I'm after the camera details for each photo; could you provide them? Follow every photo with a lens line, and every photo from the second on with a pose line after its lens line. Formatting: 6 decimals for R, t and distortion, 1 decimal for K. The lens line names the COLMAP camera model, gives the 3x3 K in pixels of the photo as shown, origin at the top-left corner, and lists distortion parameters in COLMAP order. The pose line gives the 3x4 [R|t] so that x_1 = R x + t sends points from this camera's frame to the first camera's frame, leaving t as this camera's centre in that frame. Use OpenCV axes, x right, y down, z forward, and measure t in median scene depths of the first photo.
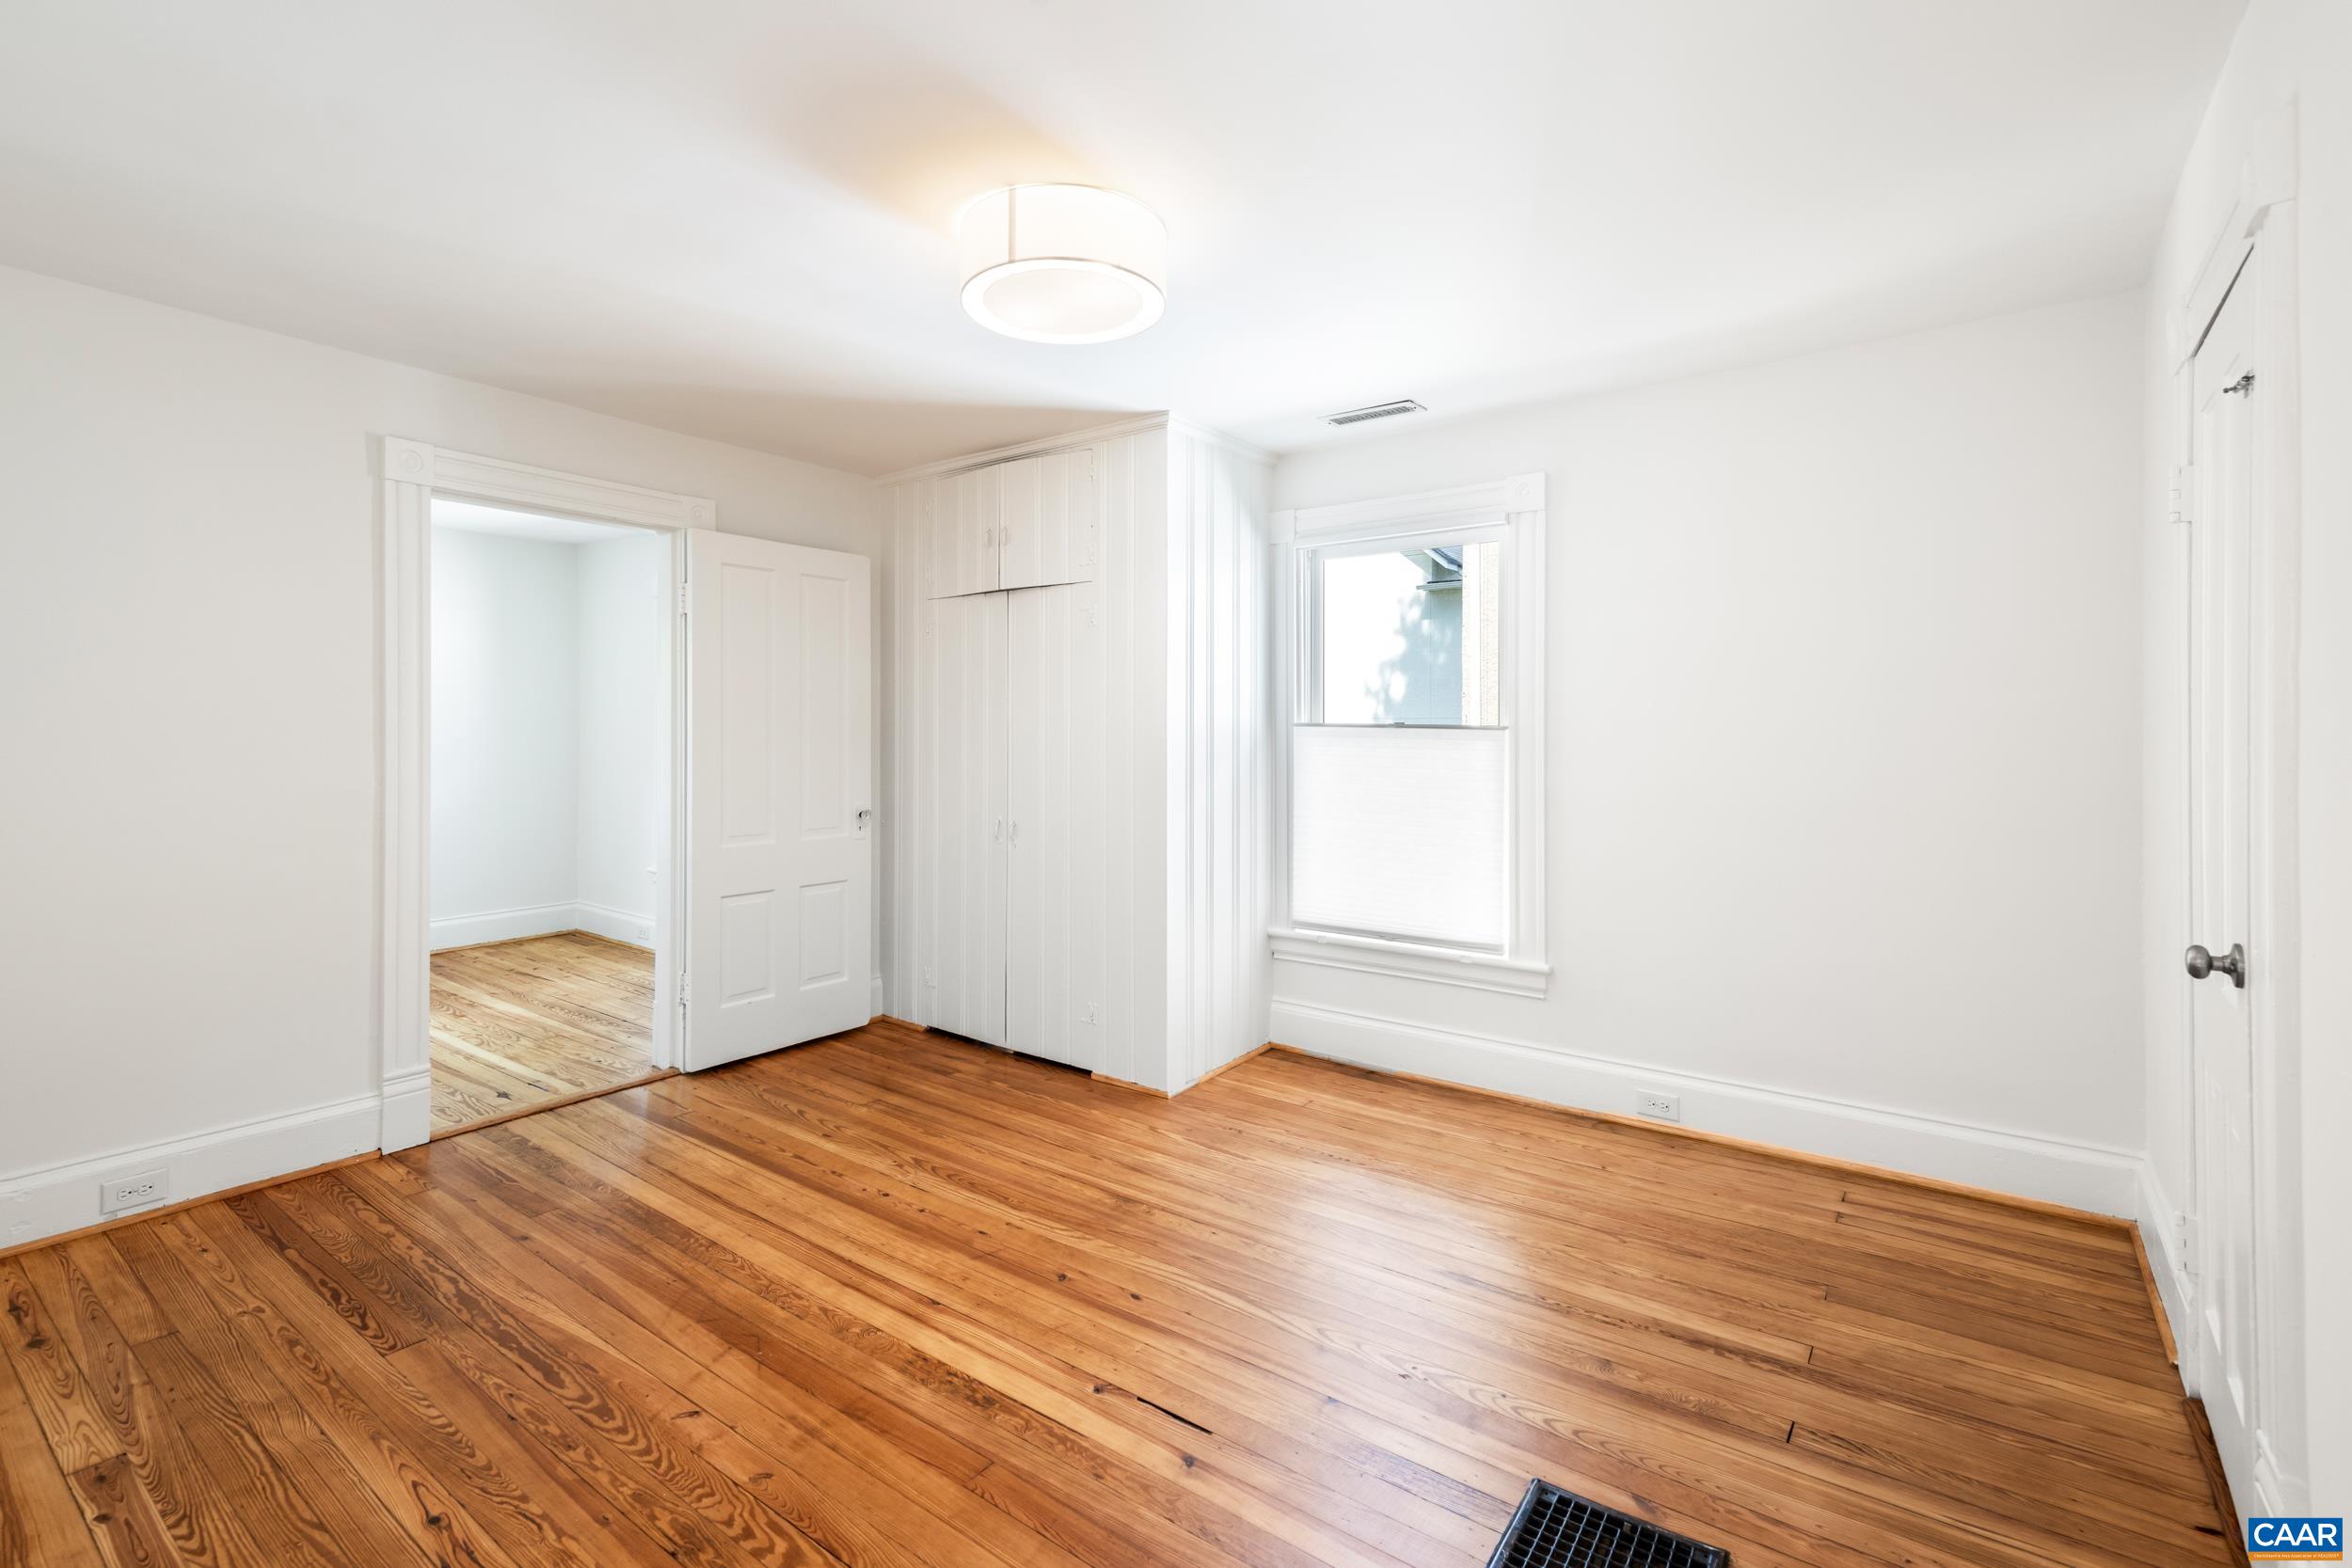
lens RADIAL K [[1064.6, 0, 1180.1], [0, 1064.6, 734.3], [0, 0, 1]] dist [0.013784, -0.010707]
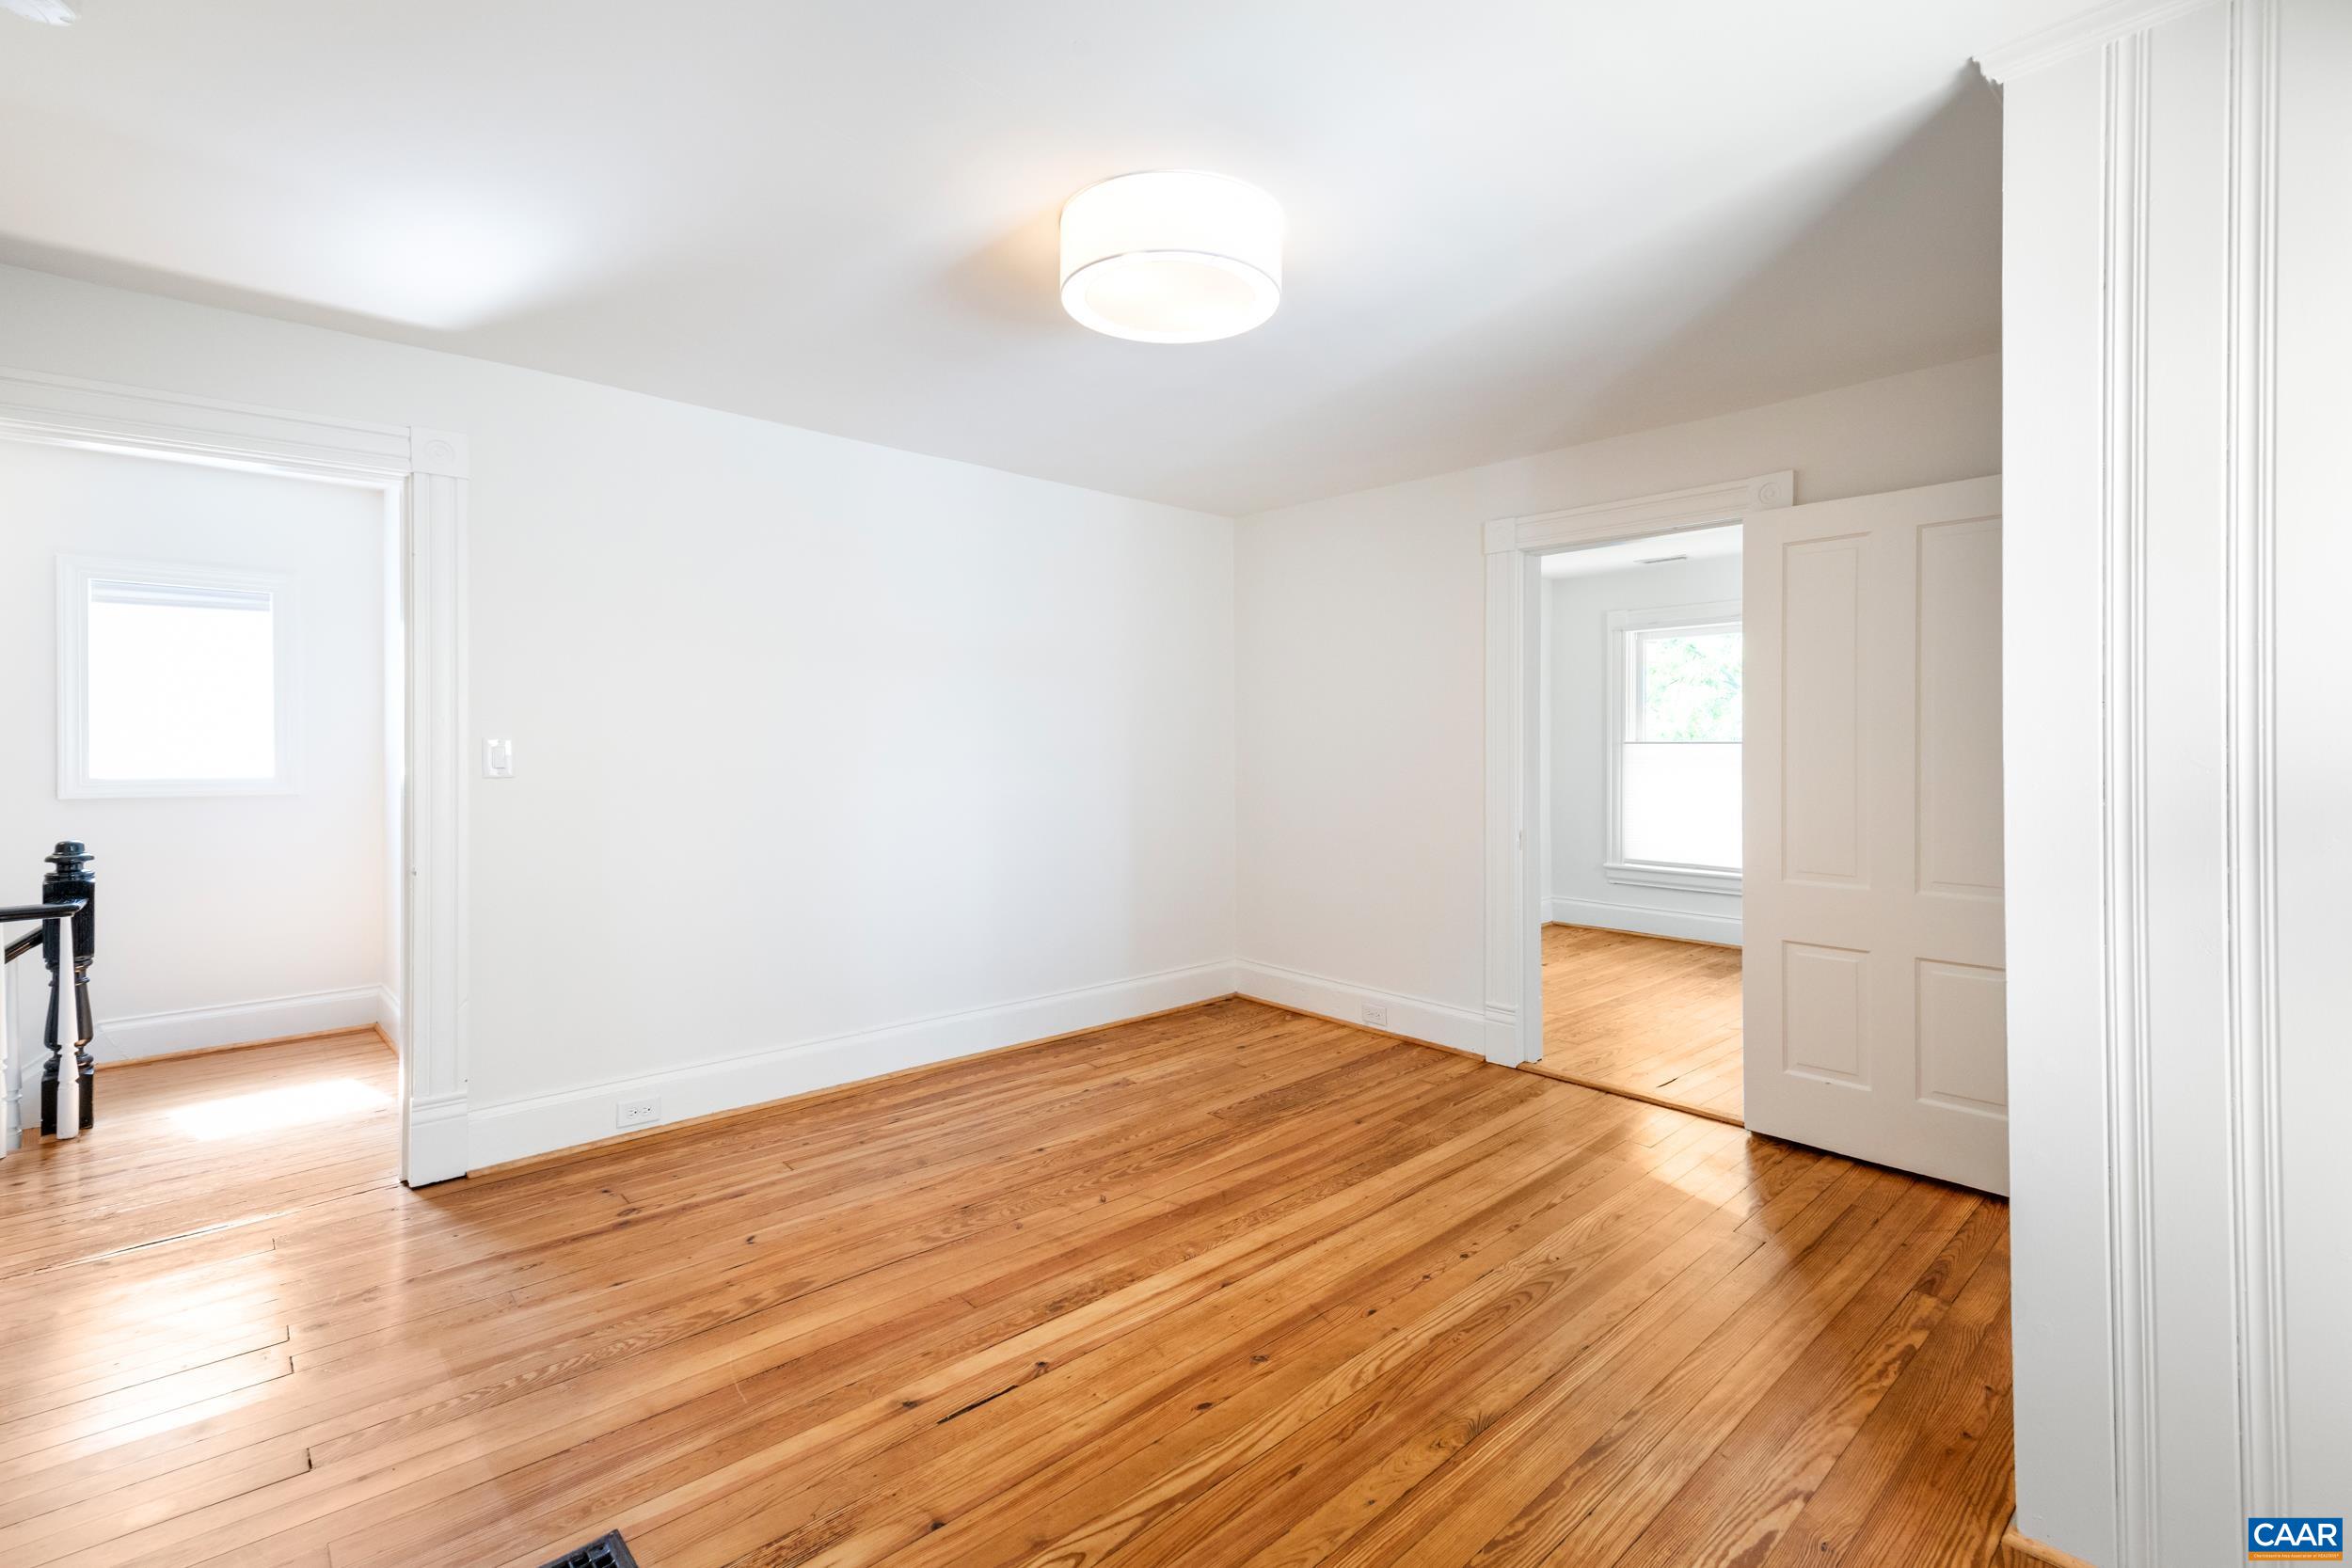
lens RADIAL K [[1064.6, 0, 1180.1], [0, 1064.6, 734.3], [0, 0, 1]] dist [0.013784, -0.010707]
pose [[-0.195038, -0.003270, -0.980790, 0.741166], [-0.012061, 0.999927, -0.000936, -0.002102], [0.980722, 0.011647, -0.195063, 1.067319]]
